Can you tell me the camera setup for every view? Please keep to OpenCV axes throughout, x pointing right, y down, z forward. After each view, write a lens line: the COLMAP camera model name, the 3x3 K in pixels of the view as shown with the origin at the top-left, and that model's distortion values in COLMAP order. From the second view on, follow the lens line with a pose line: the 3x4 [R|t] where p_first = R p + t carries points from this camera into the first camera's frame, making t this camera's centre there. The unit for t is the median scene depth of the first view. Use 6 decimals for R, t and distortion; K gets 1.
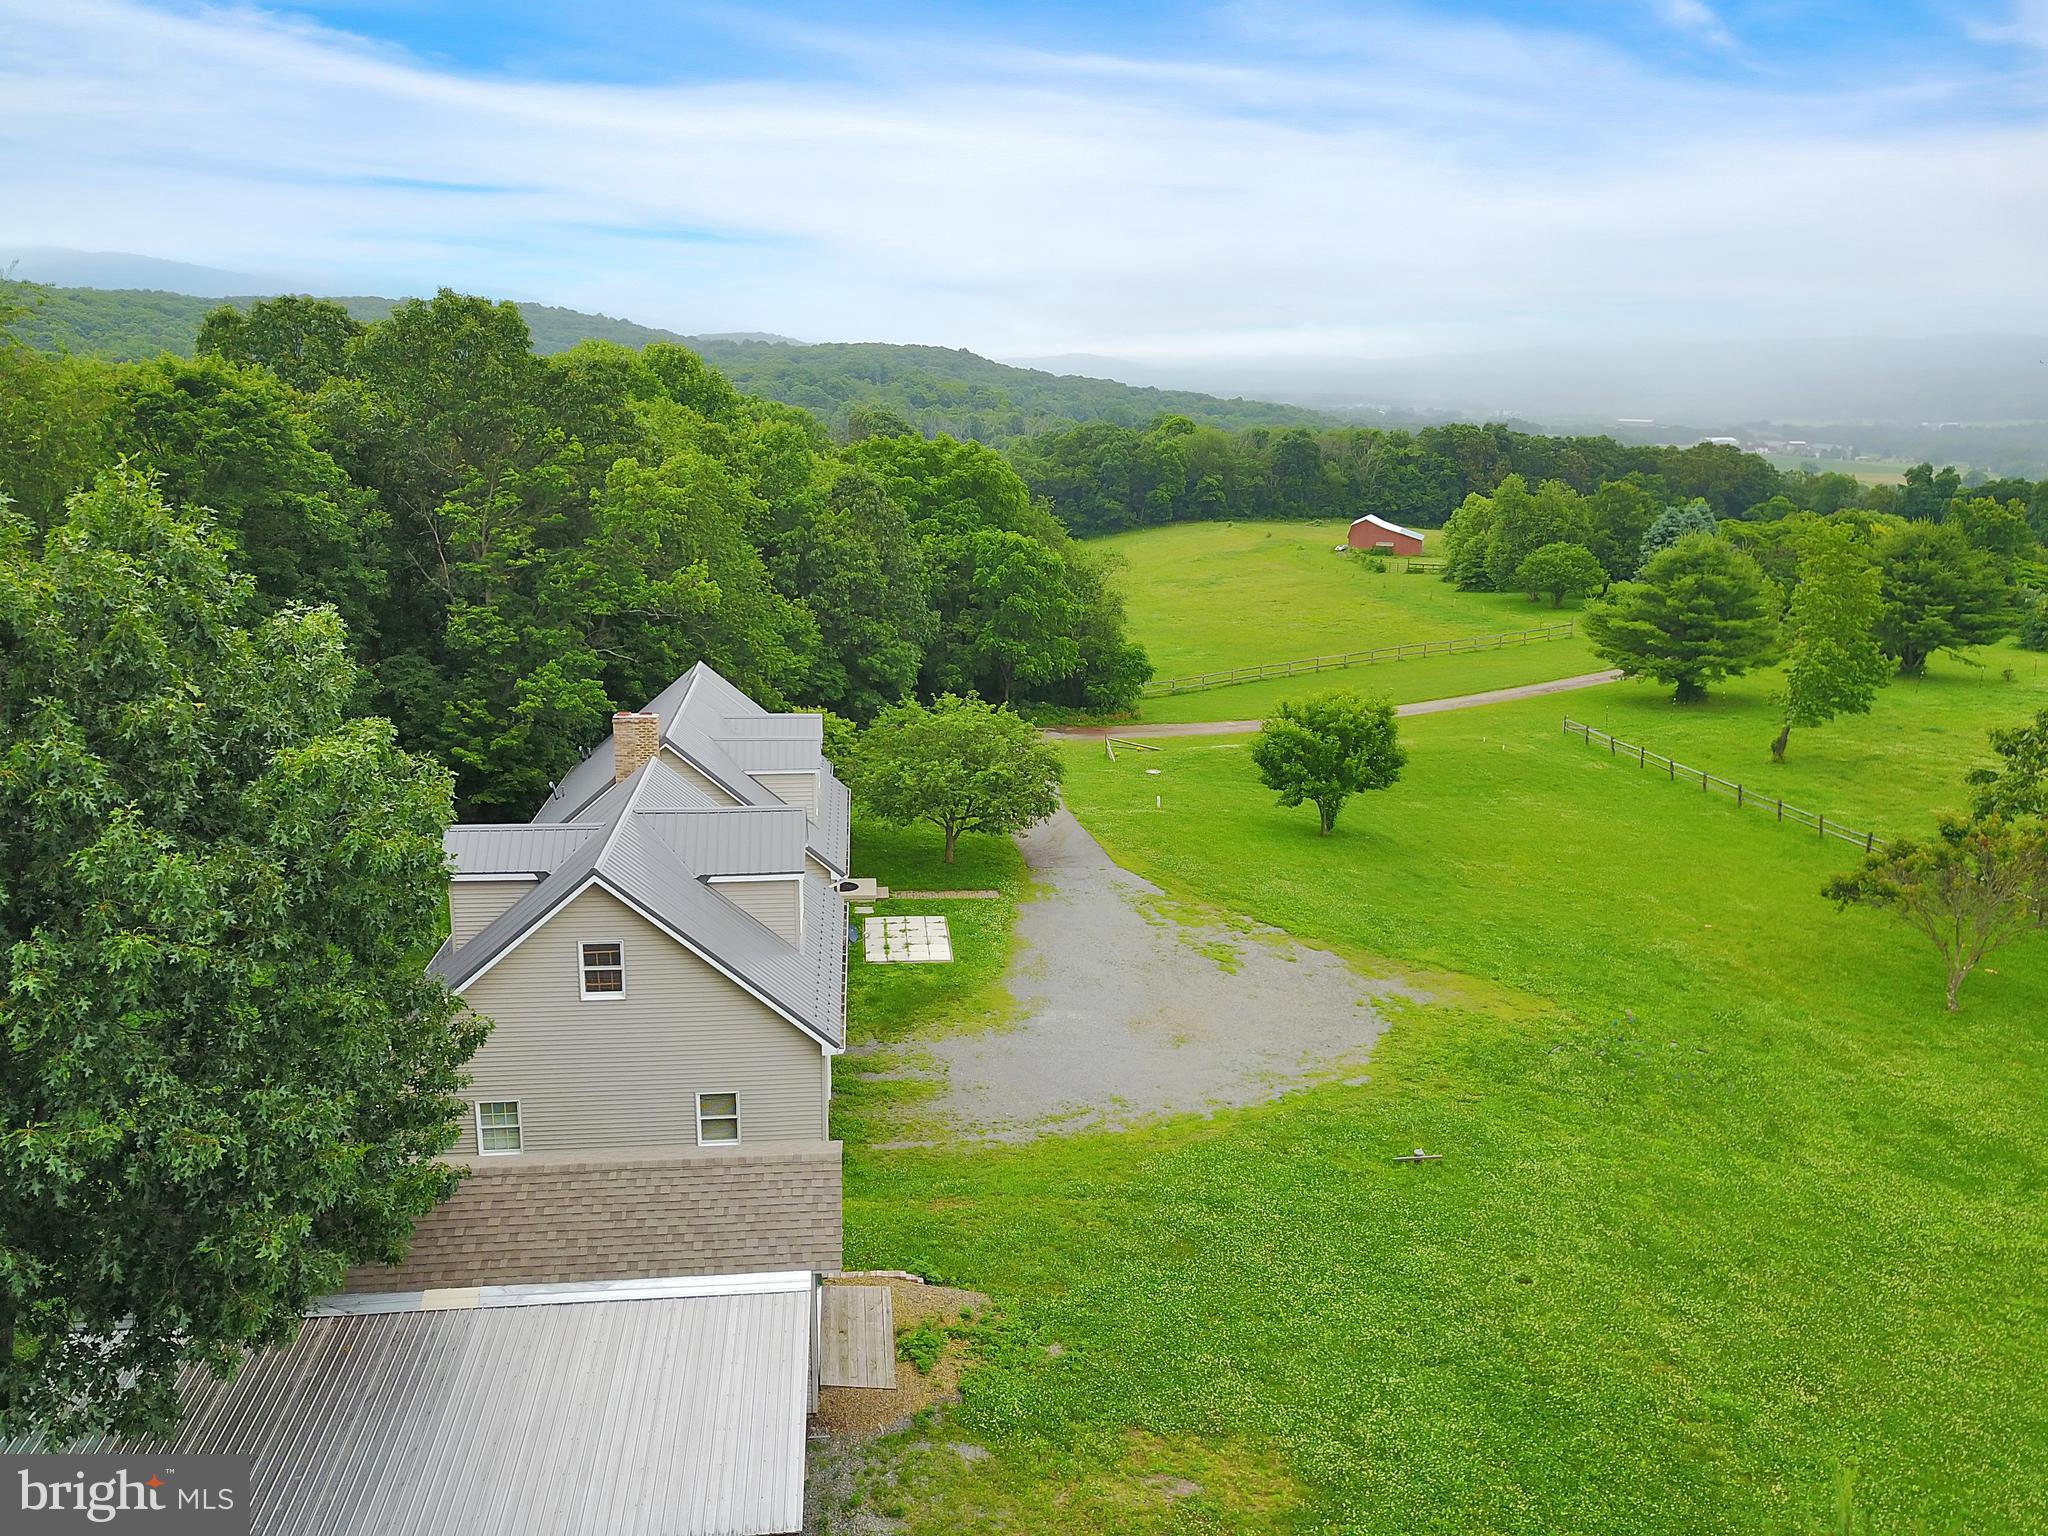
lens RADIAL K [[1562.3, 0, 1024.0], [0, 1562.3, 768.0], [0, 0, 1]] dist [0.005411, -0.005717]
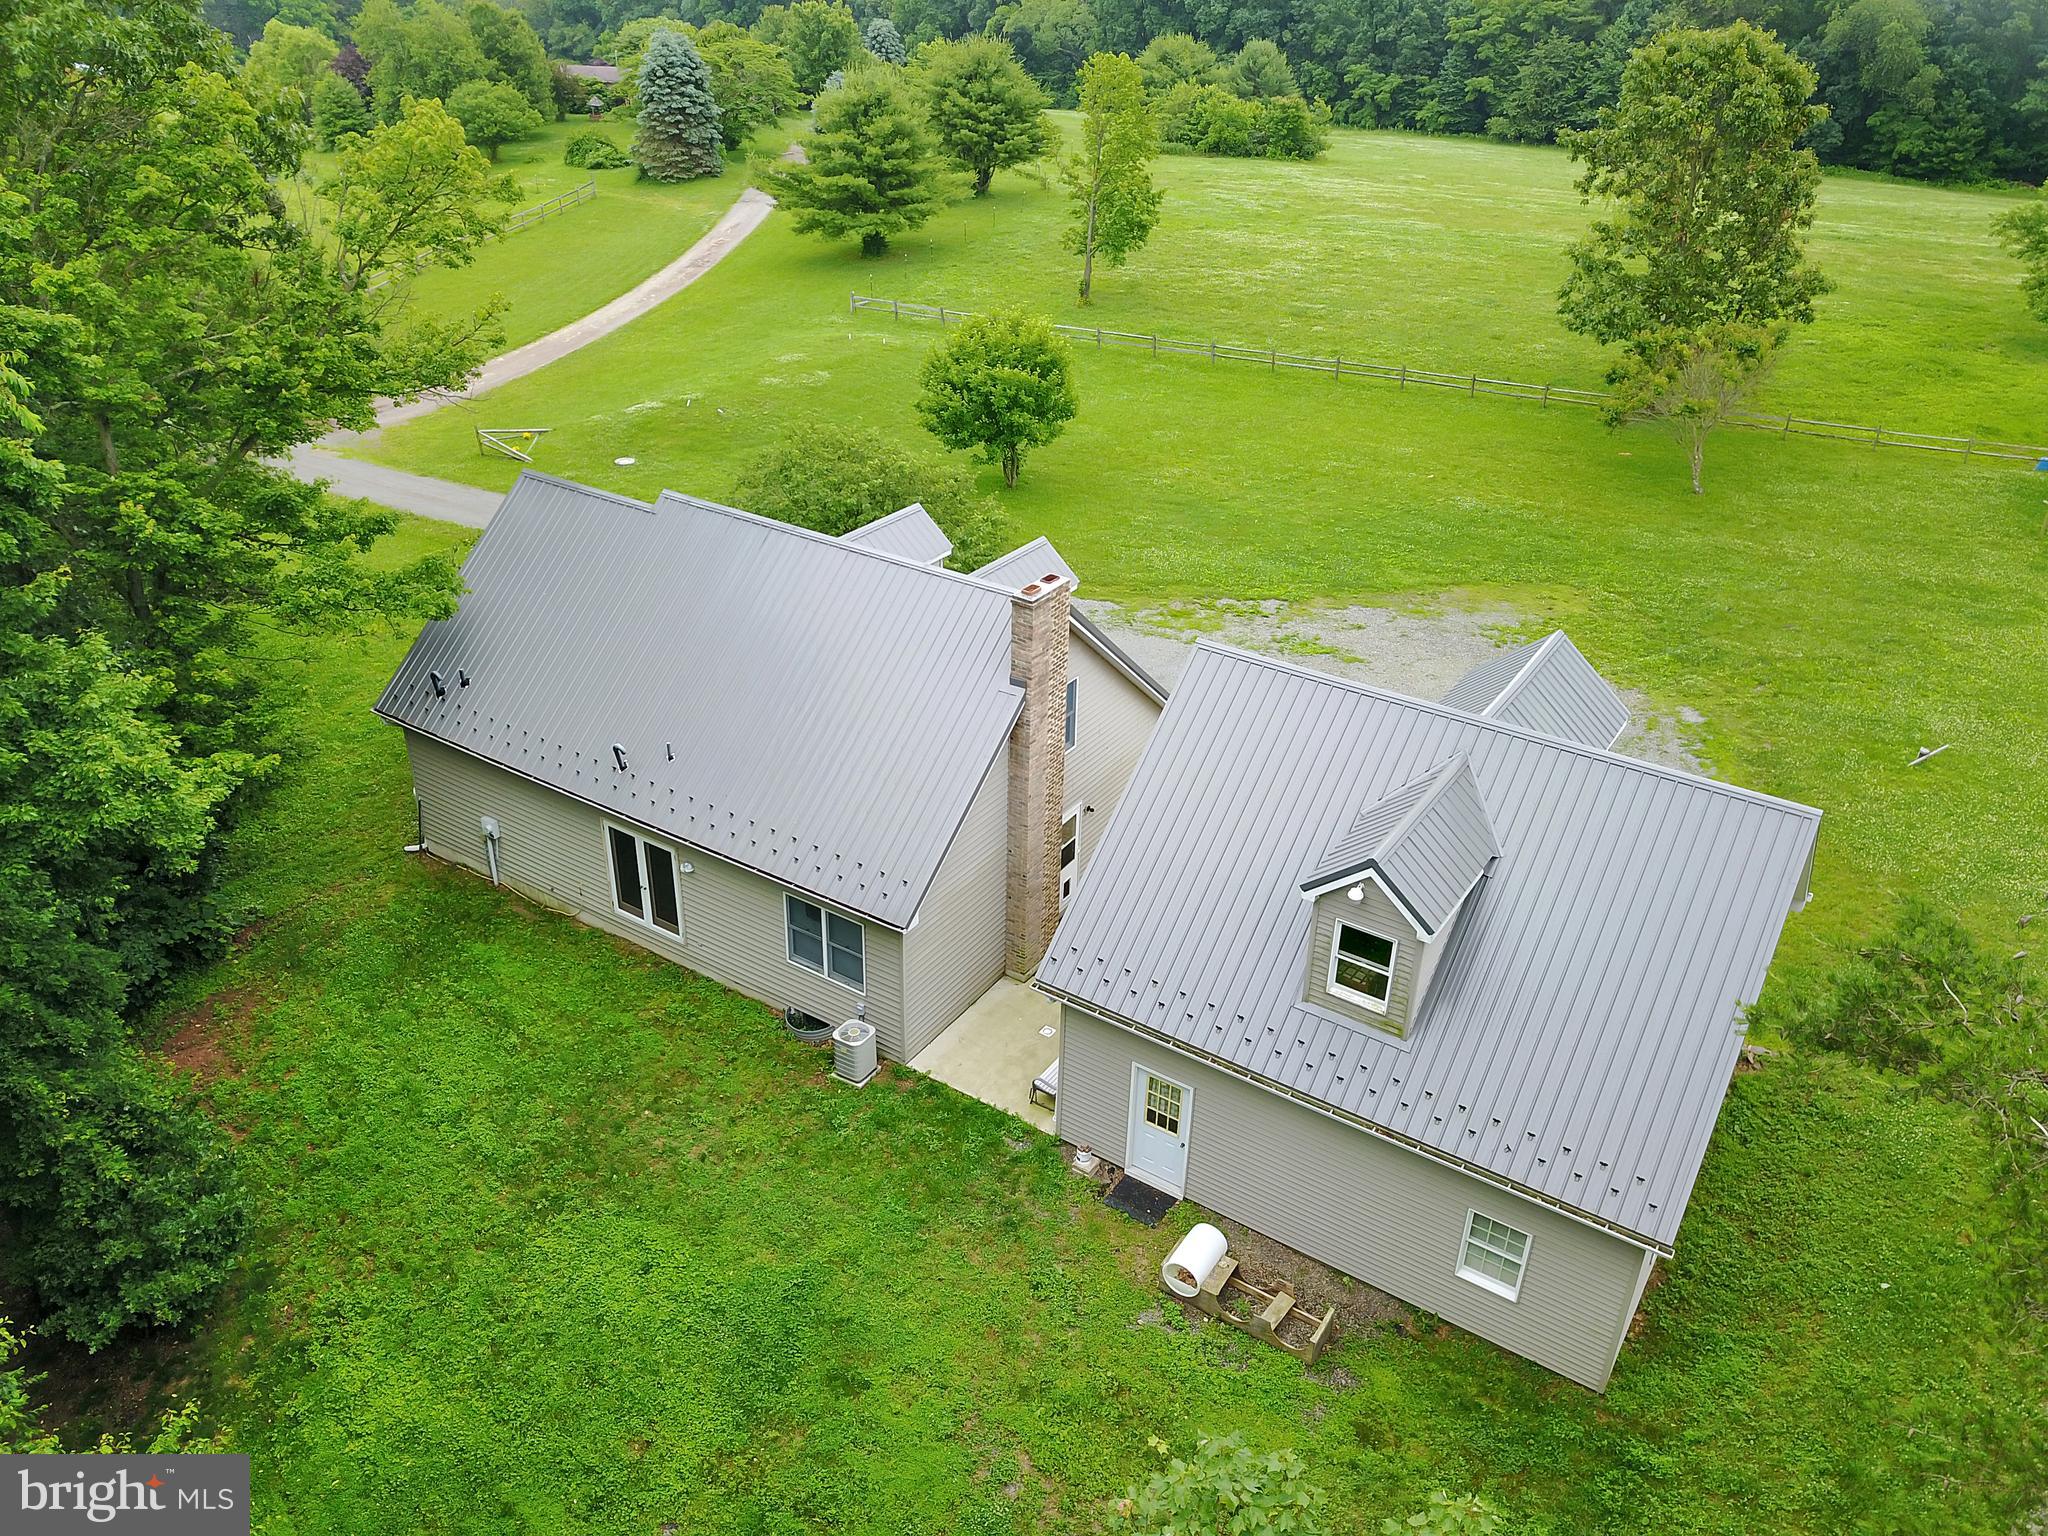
lens RADIAL K [[1552.2, 0, 1042.4], [0, 1552.2, 738.8], [0, 0, 1]] dist [0.018175, -0.001119]
pose [[0.634020, -0.372256, 0.677822, -0.593015], [0.171701, 0.922400, 0.345972, -0.167237], [-0.754014, -0.102971, 0.648737, 0.513187]]
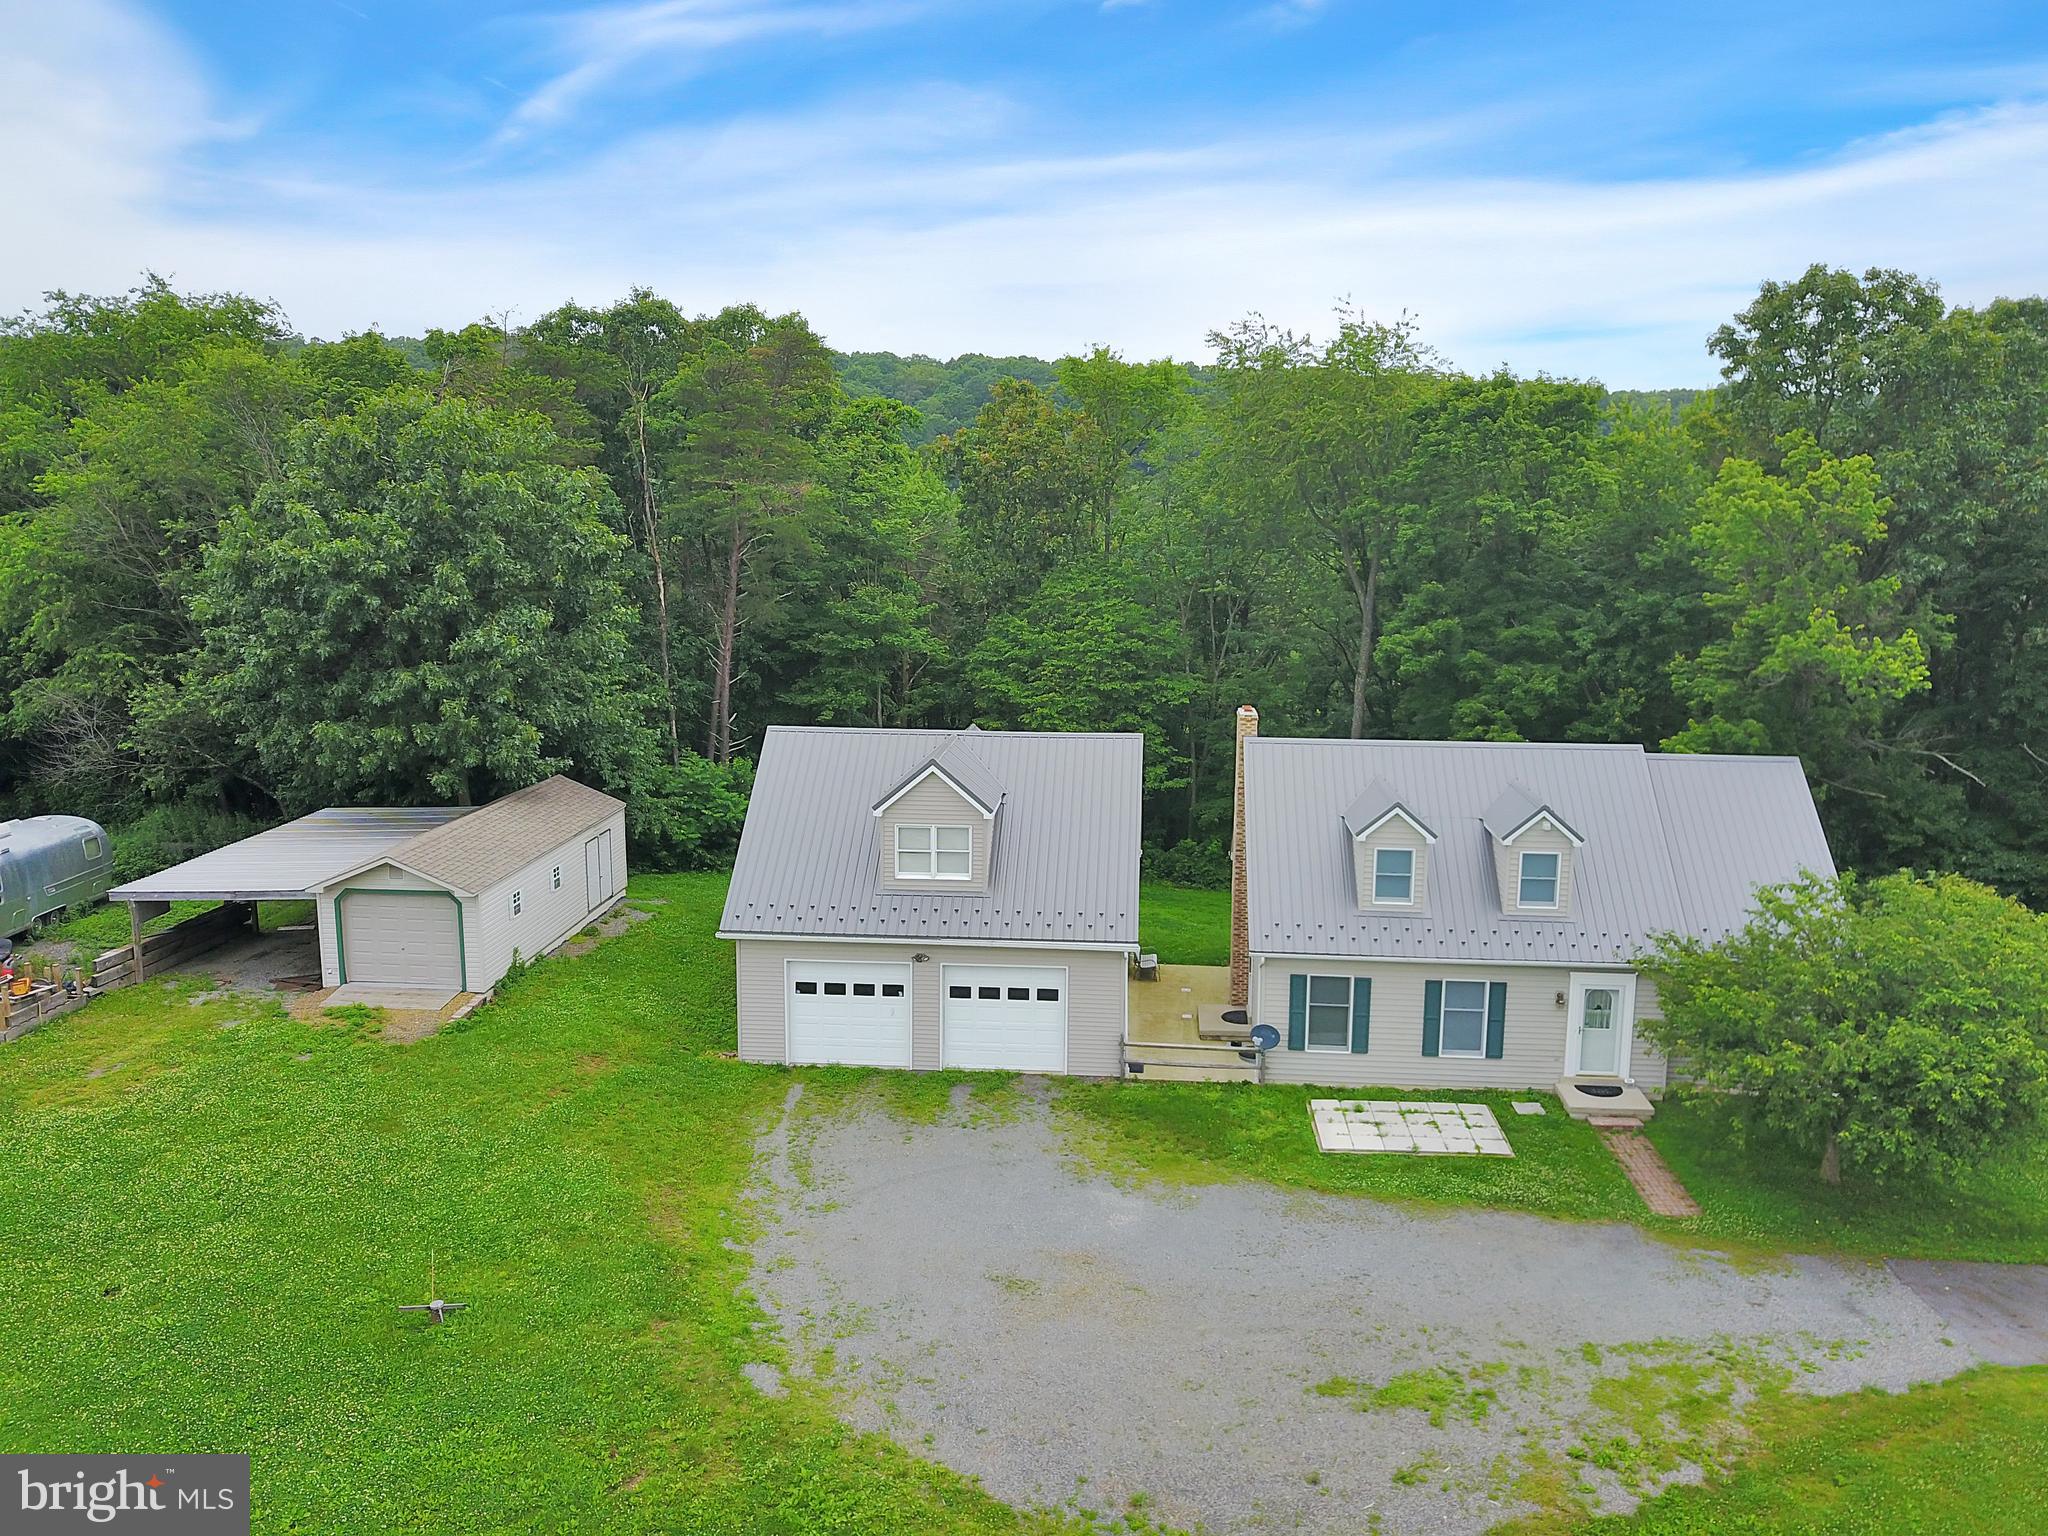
lens RADIAL K [[1542.2, 0, 1024.0], [0, 1542.2, 768.0], [0, 0, 1]] dist [0.040412, -0.111460]
pose [[-0.183894, 0.157808, -0.970196, 0.576943], [-0.246743, 0.948014, 0.200968, -0.132101], [0.951473, 0.276346, -0.135396, 0.870801]]
